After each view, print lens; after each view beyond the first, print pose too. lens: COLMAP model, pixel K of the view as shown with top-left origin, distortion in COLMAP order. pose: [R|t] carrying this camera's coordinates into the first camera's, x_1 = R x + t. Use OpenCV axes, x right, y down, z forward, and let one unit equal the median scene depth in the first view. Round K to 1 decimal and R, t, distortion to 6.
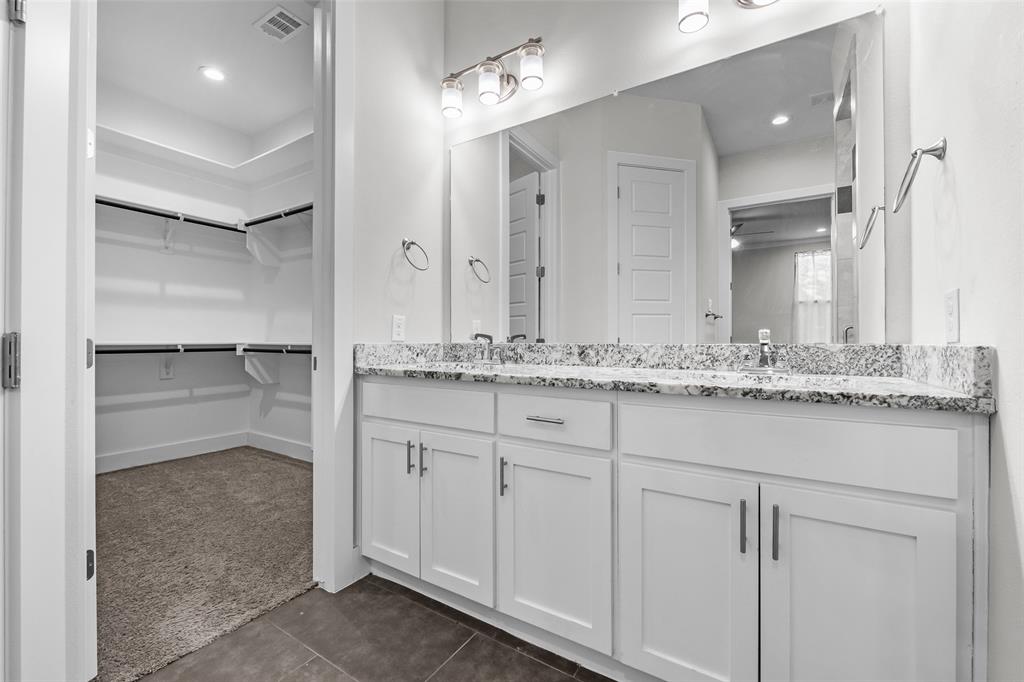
lens RADIAL K [[411.0, 0, 512.0], [0, 411.0, 341.0], [0, 0, 1]] dist [-0.000960, -0.000421]
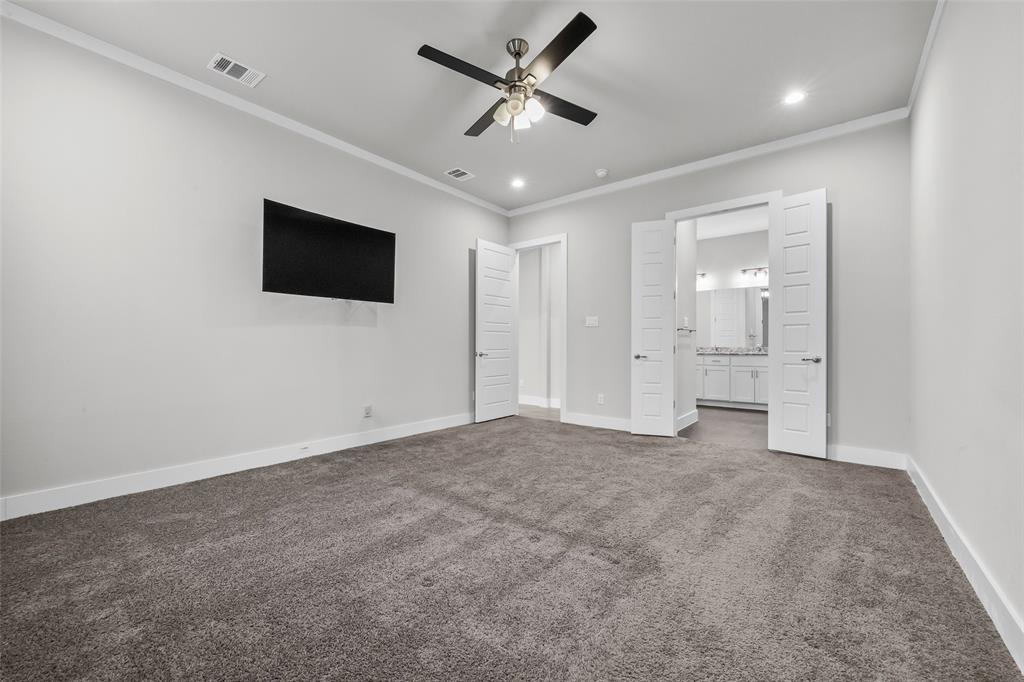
lens RADIAL K [[411.0, 0, 512.0], [0, 411.0, 341.0], [0, 0, 1]] dist [-0.000960, -0.000421]
pose [[0.993978, 0.000600, -0.109582, -2.053795], [-0.000842, 0.999997, -0.002158, -0.059591], [0.109580, 0.002237, 0.993975, -4.810853]]
